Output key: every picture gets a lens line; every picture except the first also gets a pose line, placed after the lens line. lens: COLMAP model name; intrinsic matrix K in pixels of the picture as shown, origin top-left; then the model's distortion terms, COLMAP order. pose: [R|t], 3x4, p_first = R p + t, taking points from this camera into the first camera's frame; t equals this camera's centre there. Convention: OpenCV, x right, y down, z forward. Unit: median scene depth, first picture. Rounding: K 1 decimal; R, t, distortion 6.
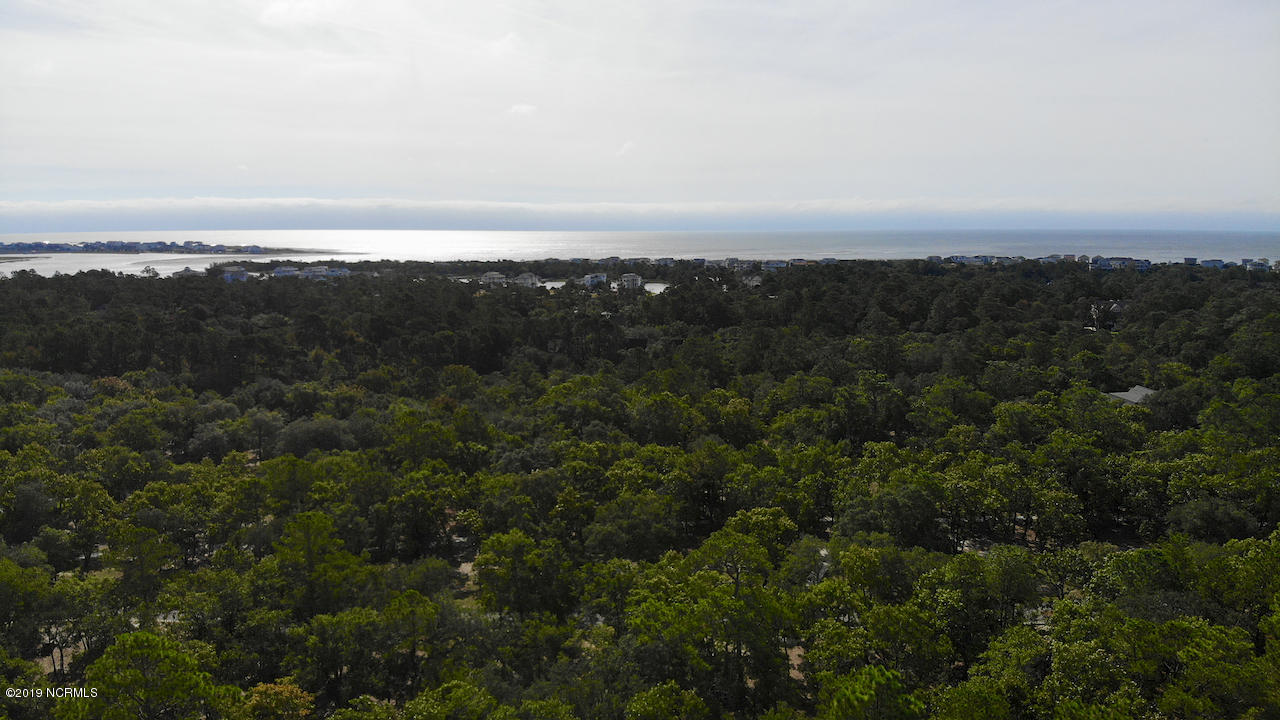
lens RADIAL K [[941.2, 0, 640.0], [0, 941.2, 360.0], [0, 0, 1]] dist [0.175116, -0.376184]
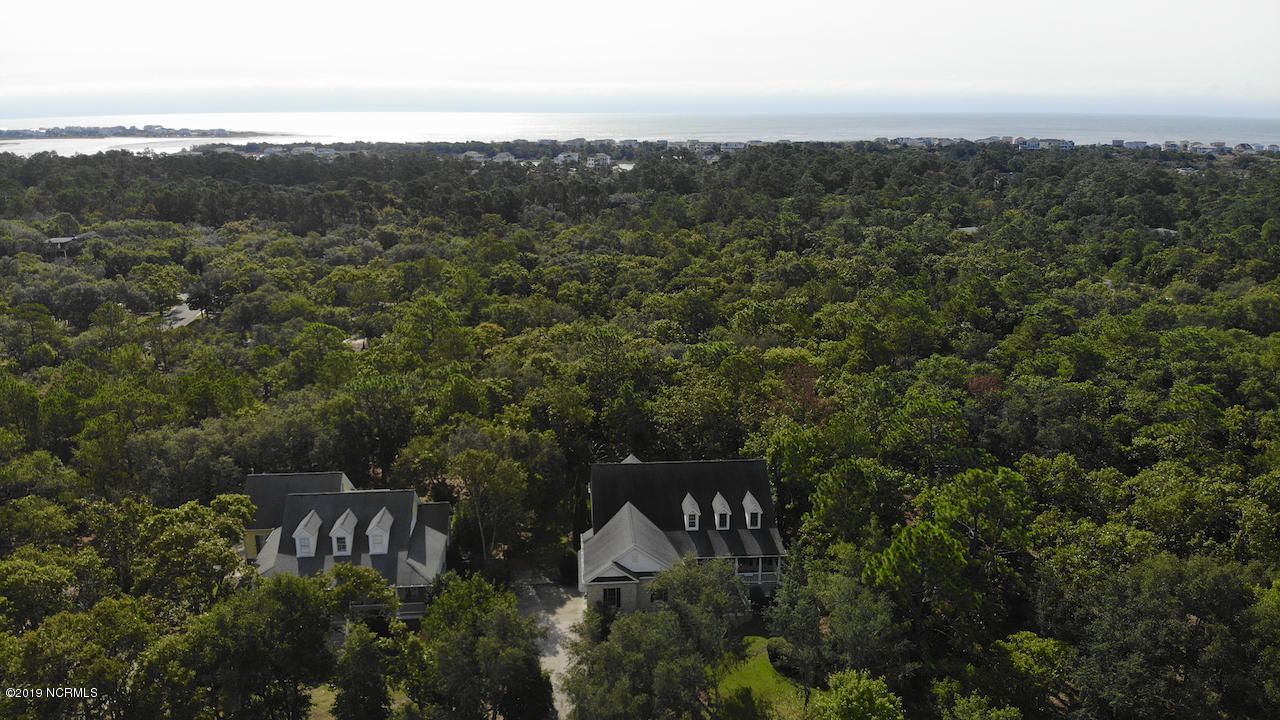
lens RADIAL K [[945.0, 0, 640.0], [0, 945.0, 360.0], [0, 0, 1]] dist [0.117874, -0.280769]
pose [[0.999110, -0.010053, 0.040972, -0.034335], [0.005153, 0.993003, 0.117980, 0.046805], [-0.041871, -0.117664, 0.992170, -0.339770]]
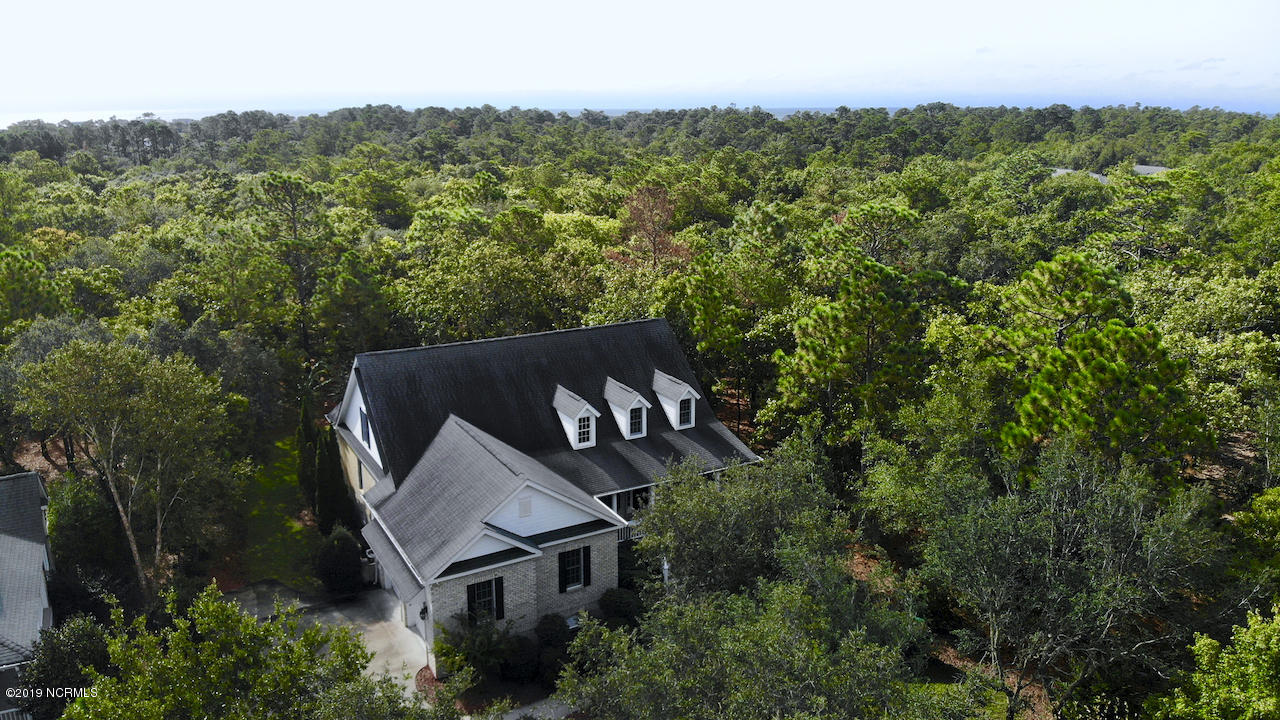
lens RADIAL K [[945.0, 0, 640.0], [0, 945.0, 360.0], [0, 0, 1]] dist [0.117874, -0.280769]
pose [[0.889255, -0.119173, 0.441615, -0.071762], [0.063875, 0.988357, 0.138094, 0.110272], [-0.452931, -0.094593, 0.886513, -0.163404]]
